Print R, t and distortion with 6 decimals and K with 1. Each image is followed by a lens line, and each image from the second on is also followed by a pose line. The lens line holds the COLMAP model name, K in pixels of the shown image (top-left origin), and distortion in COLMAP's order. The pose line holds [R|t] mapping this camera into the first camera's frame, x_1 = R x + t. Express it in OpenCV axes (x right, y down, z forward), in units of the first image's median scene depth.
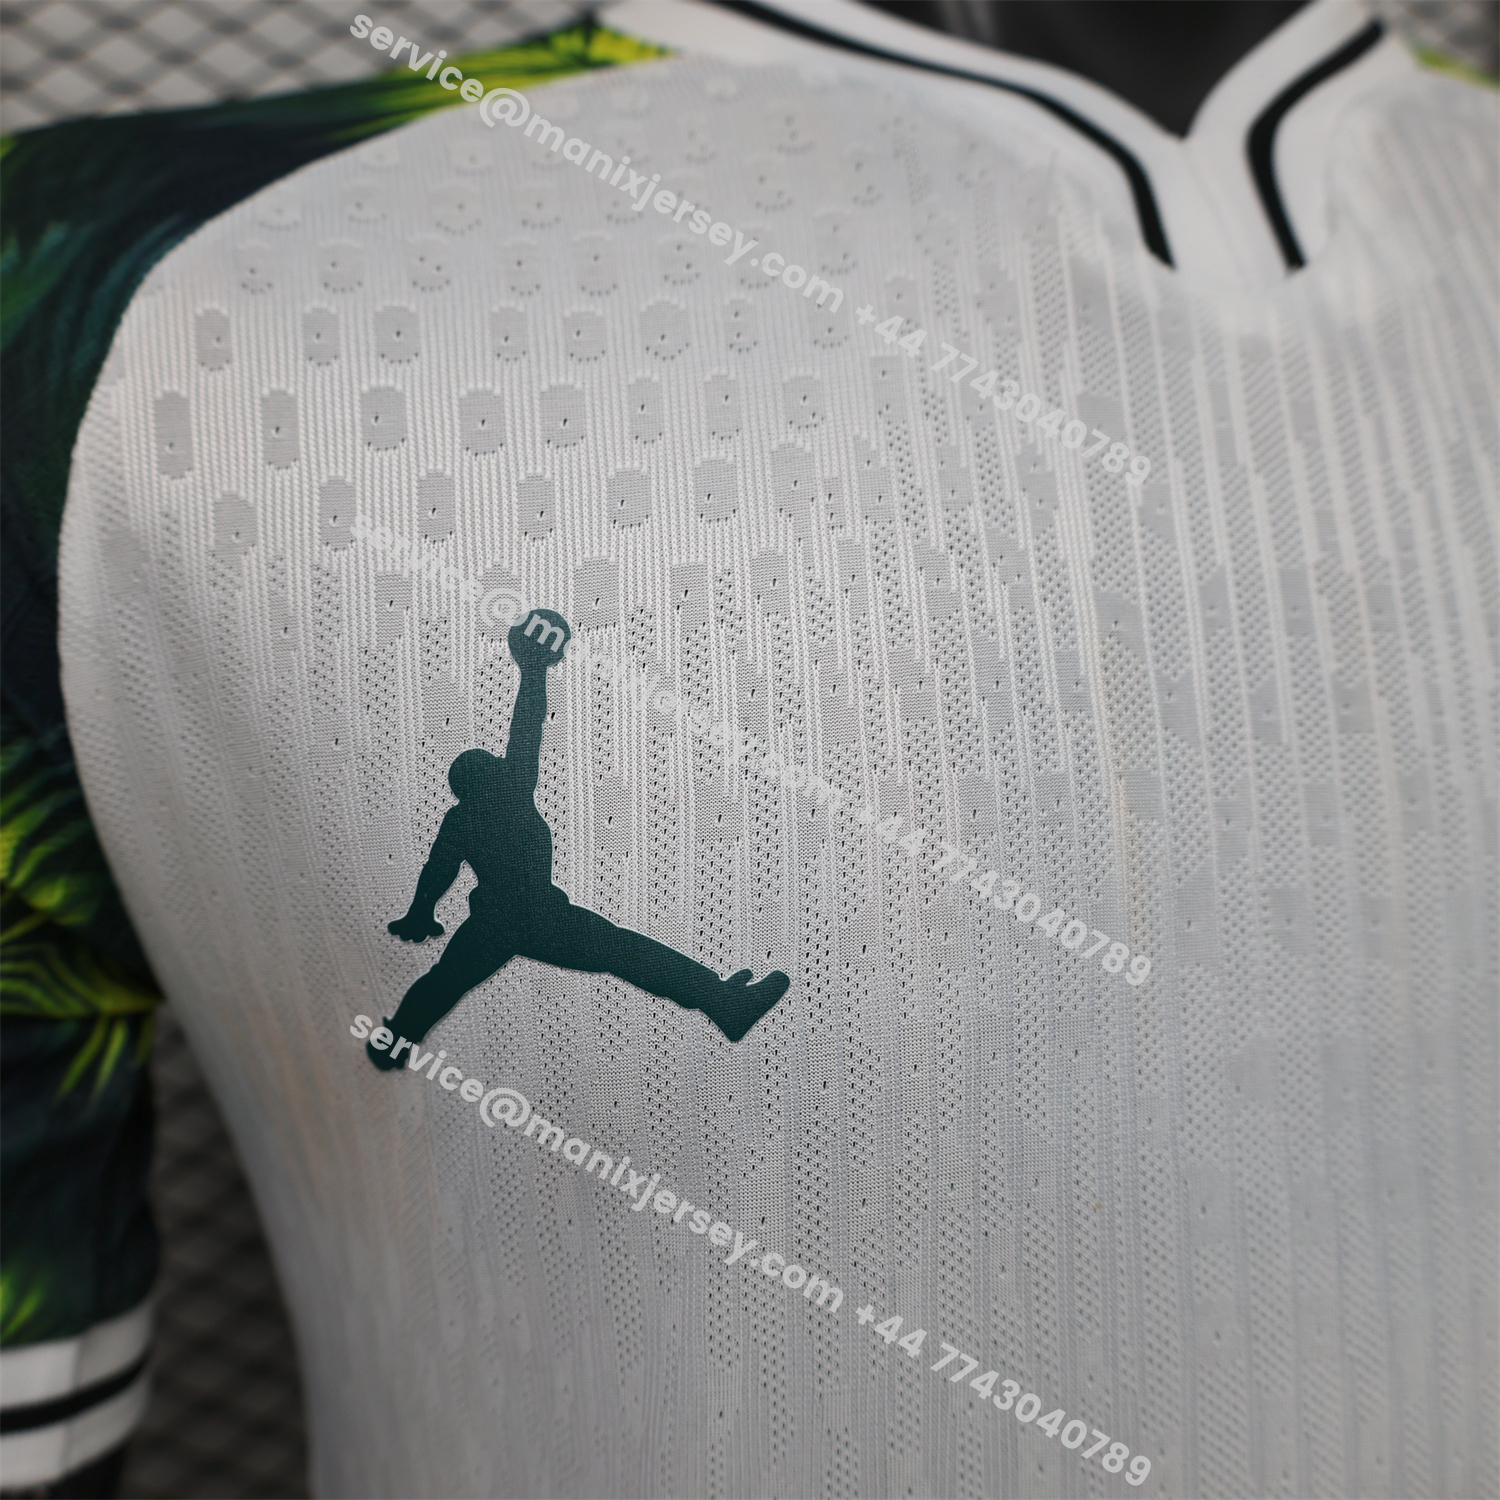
lens RADIAL K [[1513.9, 0, 750.0], [0, 1513.9, 729.9], [0, 0, 1]] dist [-0.005164, -0.011519]
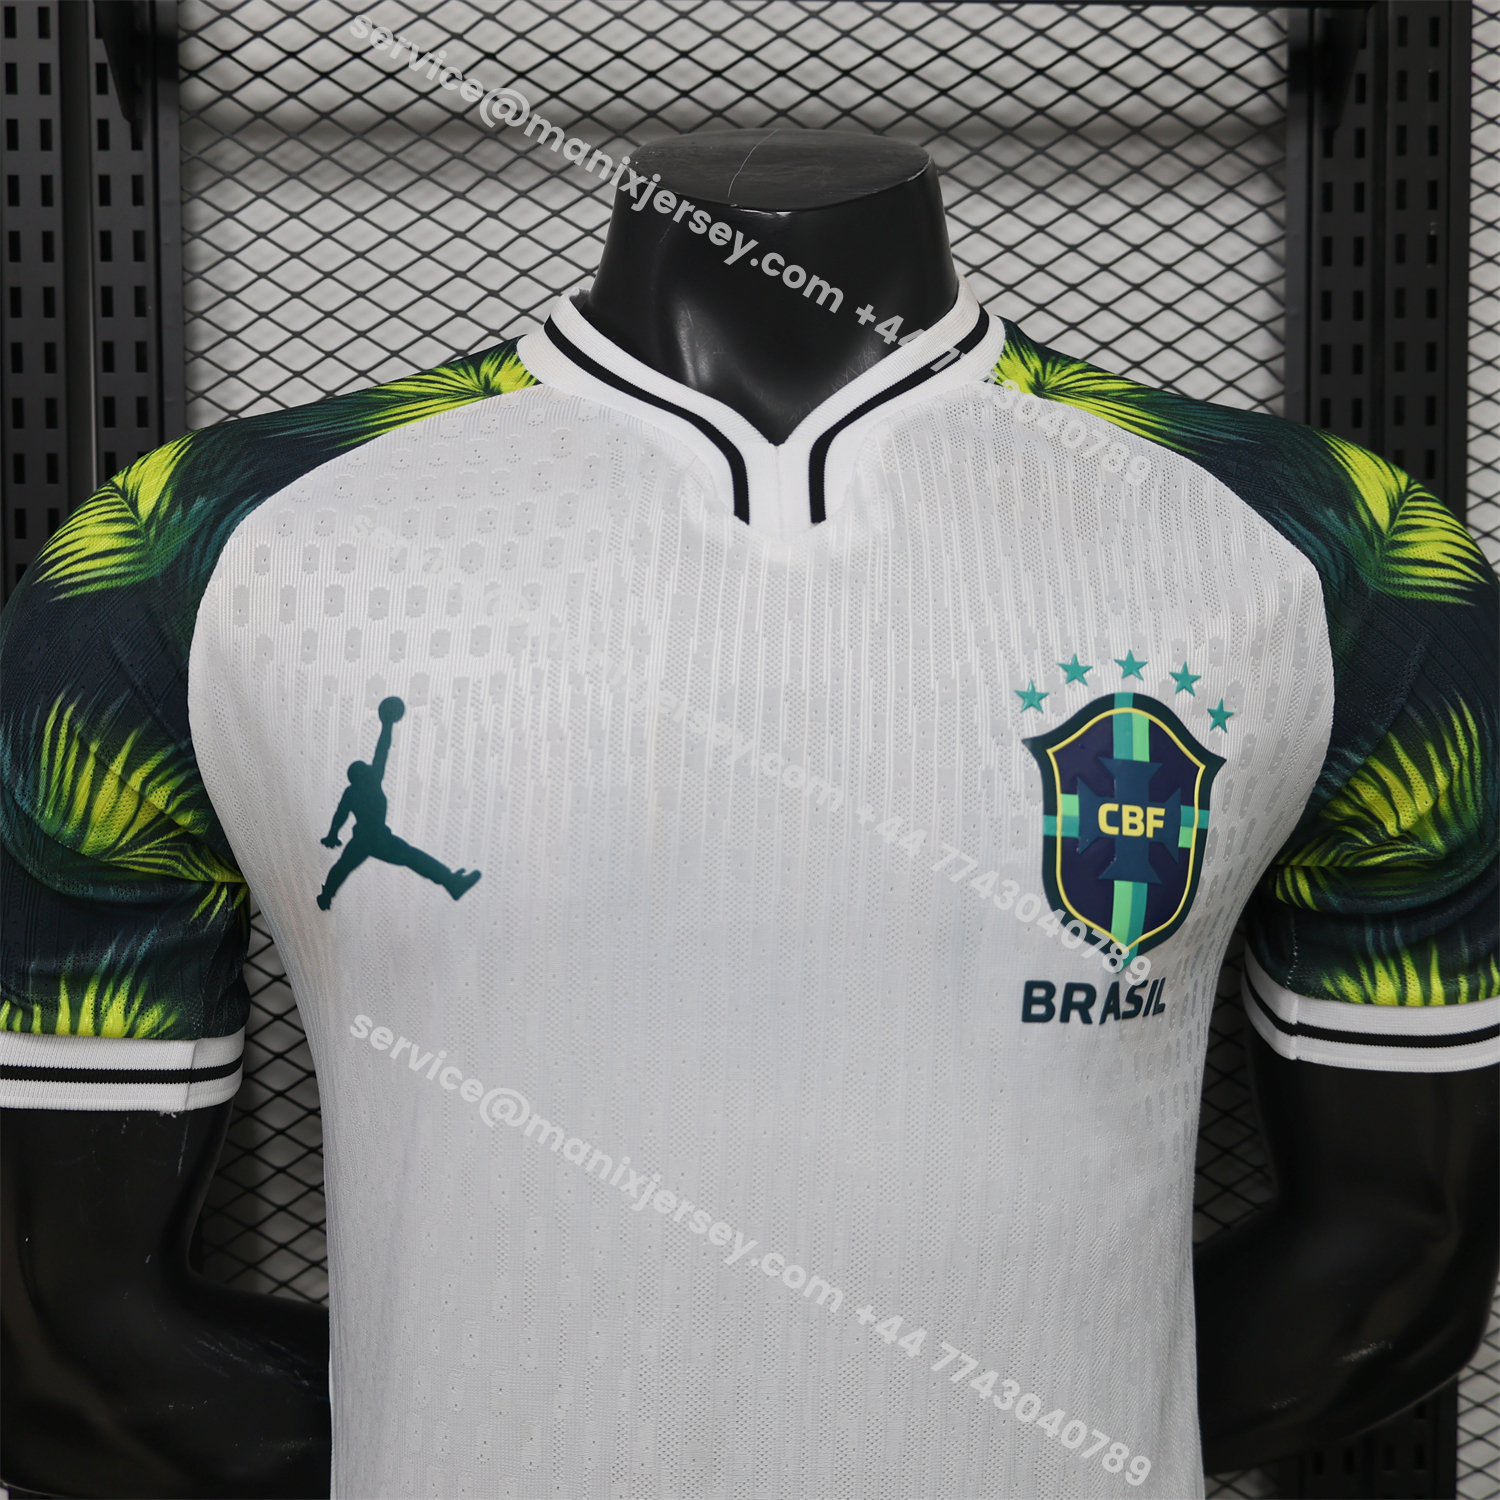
lens RADIAL K [[1488.4, 0, 750.0], [0, 1488.4, 750.0], [0, 0, 1]] dist [-0.022226, -0.007639]
pose [[0.983174, 0.048566, -0.176100, 0.707972], [-0.046312, 0.998784, 0.016887, -0.060444], [0.176706, -0.008447, 0.984227, -0.942923]]
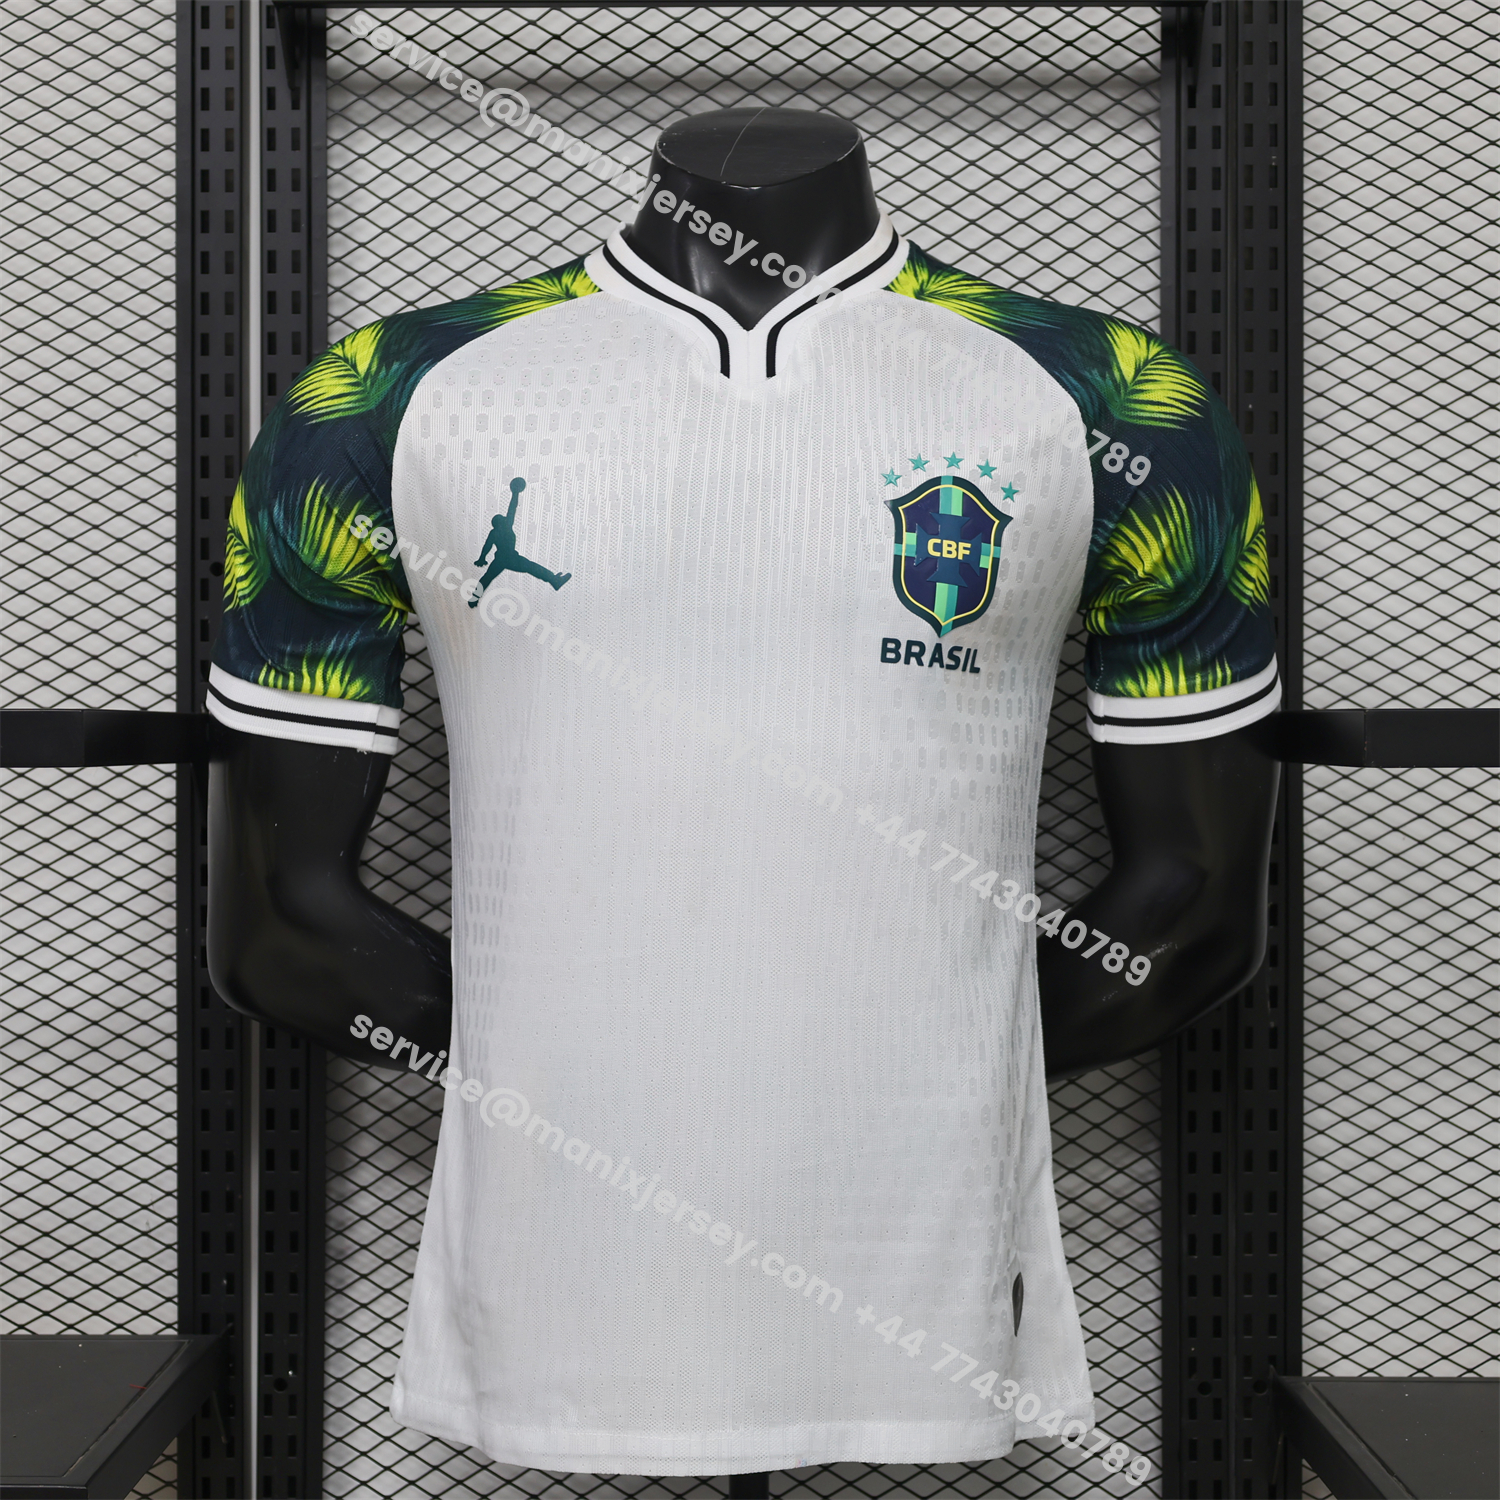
lens RADIAL K [[2554.6, 0, 748.2], [0, 2554.6, 753.1], [0, 0, 1]] dist [-0.023569, -0.033217]
pose [[0.974069, 0.050052, -0.220644, 1.738010], [-0.053587, 0.998512, -0.010062, 0.598437], [0.219812, 0.021625, 0.975303, -4.717469]]
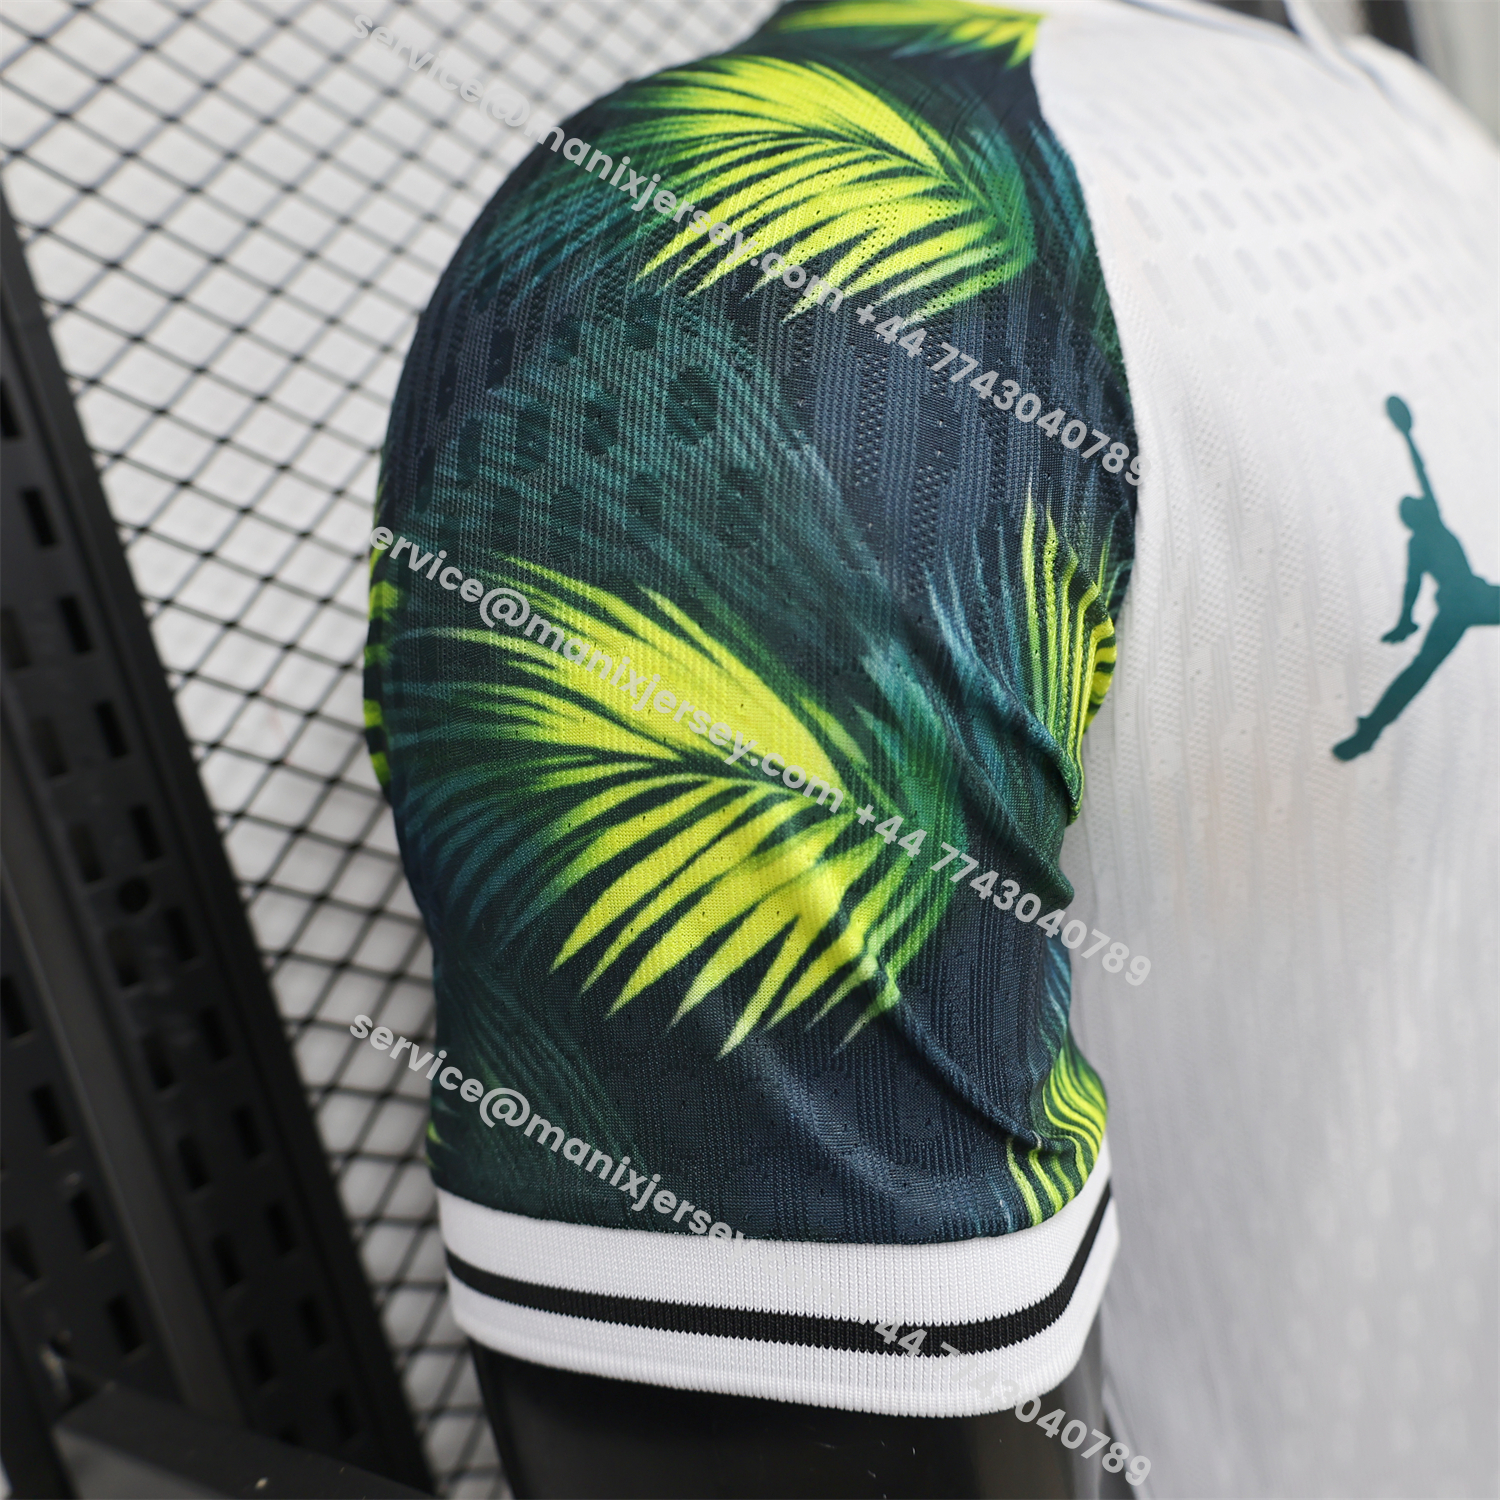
lens RADIAL K [[1513.9, 0, 750.0], [0, 1513.9, 729.9], [0, 0, 1]] dist [-0.005164, -0.011519]
pose [[0.815450, -0.245417, 0.524225, -1.388169], [0.230345, 0.968453, 0.095075, -0.046227], [-0.531020, 0.043224, 0.846256, 0.158605]]
